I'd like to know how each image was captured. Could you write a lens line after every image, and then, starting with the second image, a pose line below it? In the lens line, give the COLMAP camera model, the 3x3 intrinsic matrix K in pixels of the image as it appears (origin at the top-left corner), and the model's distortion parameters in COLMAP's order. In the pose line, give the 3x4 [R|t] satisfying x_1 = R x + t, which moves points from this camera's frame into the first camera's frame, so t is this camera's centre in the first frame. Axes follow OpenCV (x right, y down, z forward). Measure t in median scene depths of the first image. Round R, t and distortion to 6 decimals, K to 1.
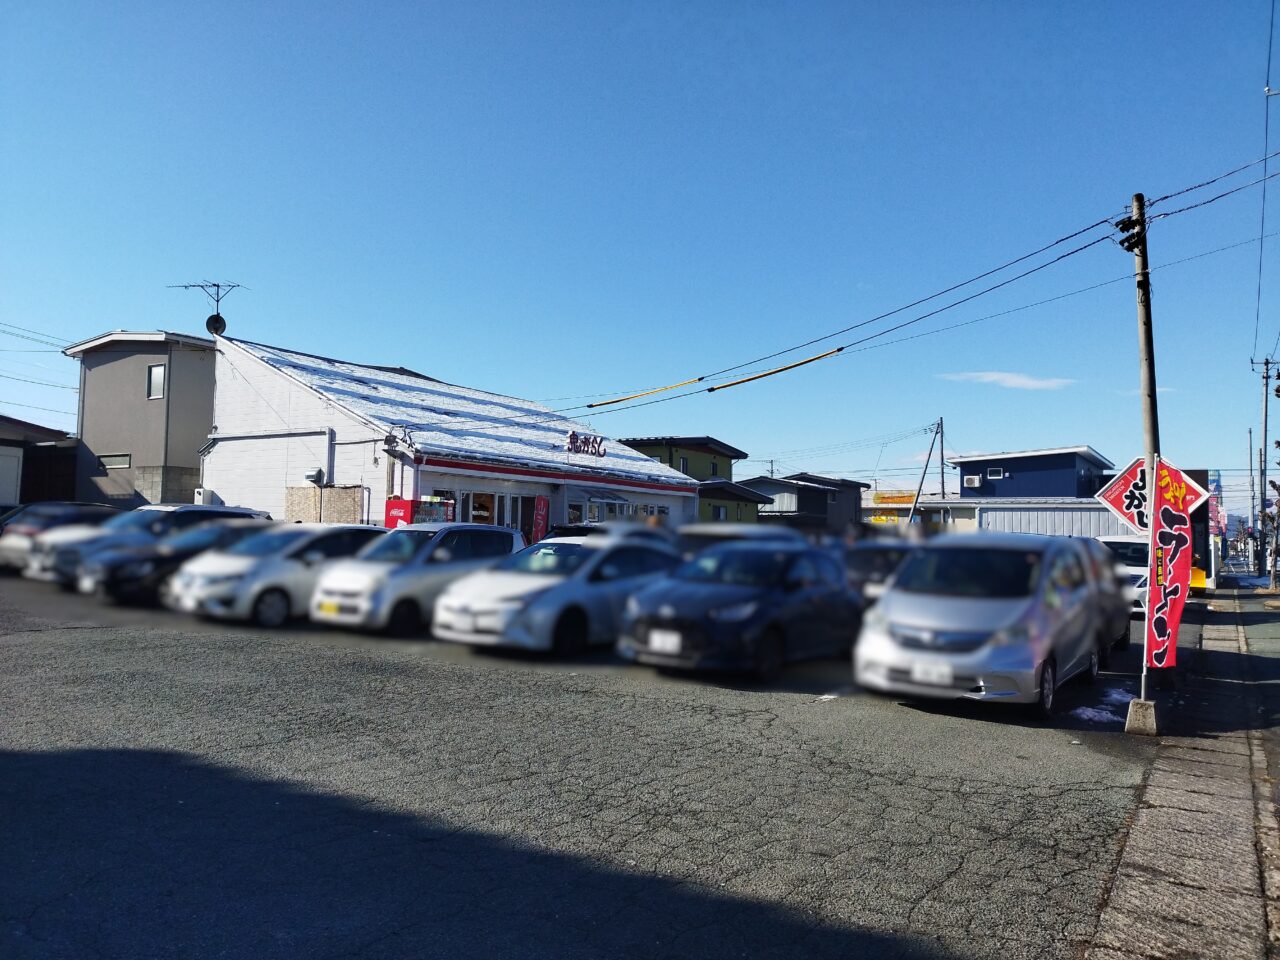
lens RADIAL K [[957.2, 0, 640.0], [0, 957.2, 480.0], [0, 0, 1]] dist [0.015878, -0.005261]
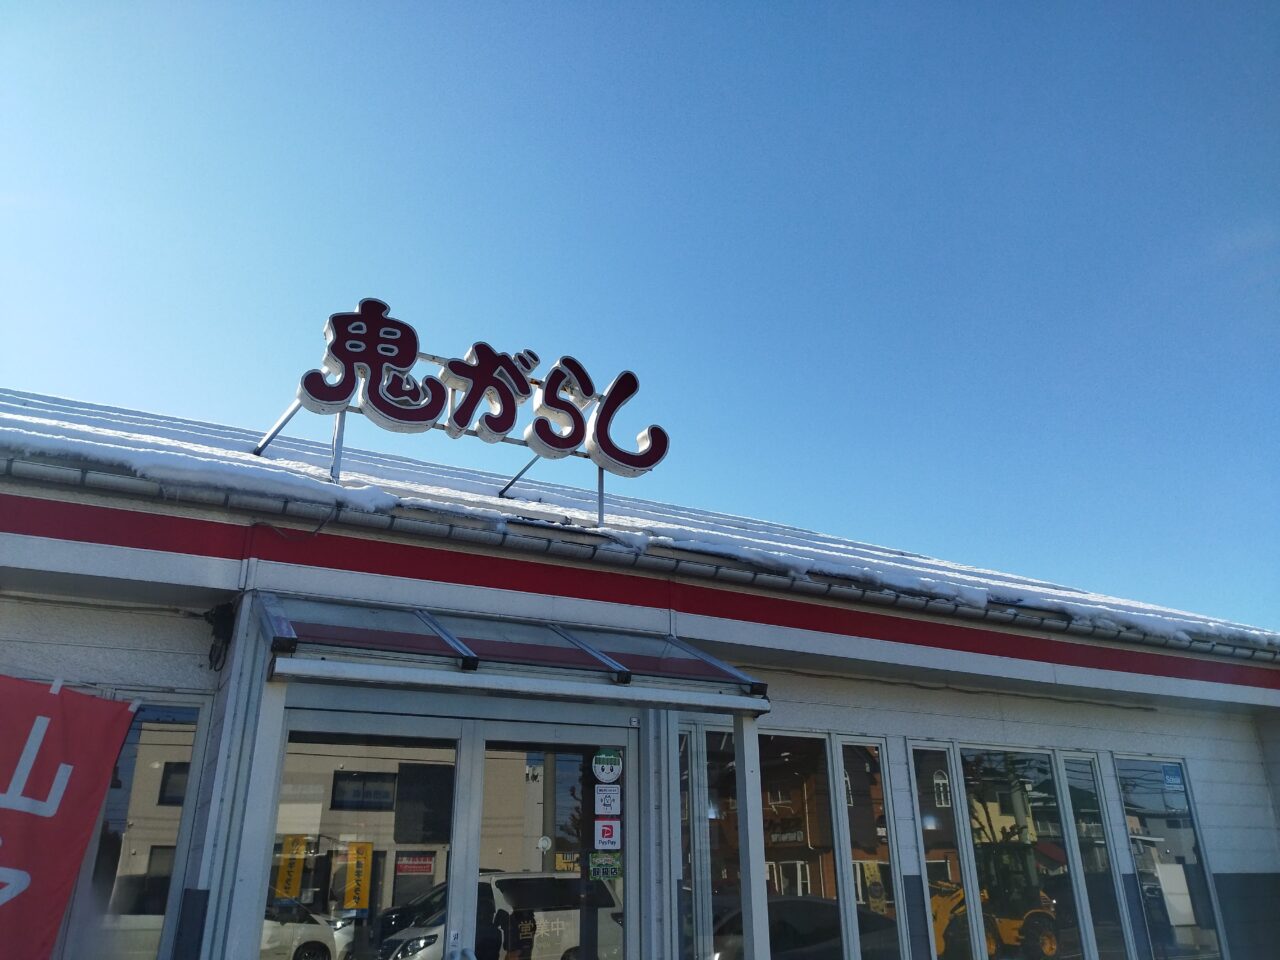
lens RADIAL K [[929.5, 0, 640.0], [0, 929.5, 480.0], [0, 0, 1]] dist [0.041649, -0.000375]
pose [[0.859615, -0.201397, -0.469576, 0.046114], [0.047166, 0.946393, -0.319557, 0.036396], [0.508761, 0.252548, 0.823032, 0.893197]]
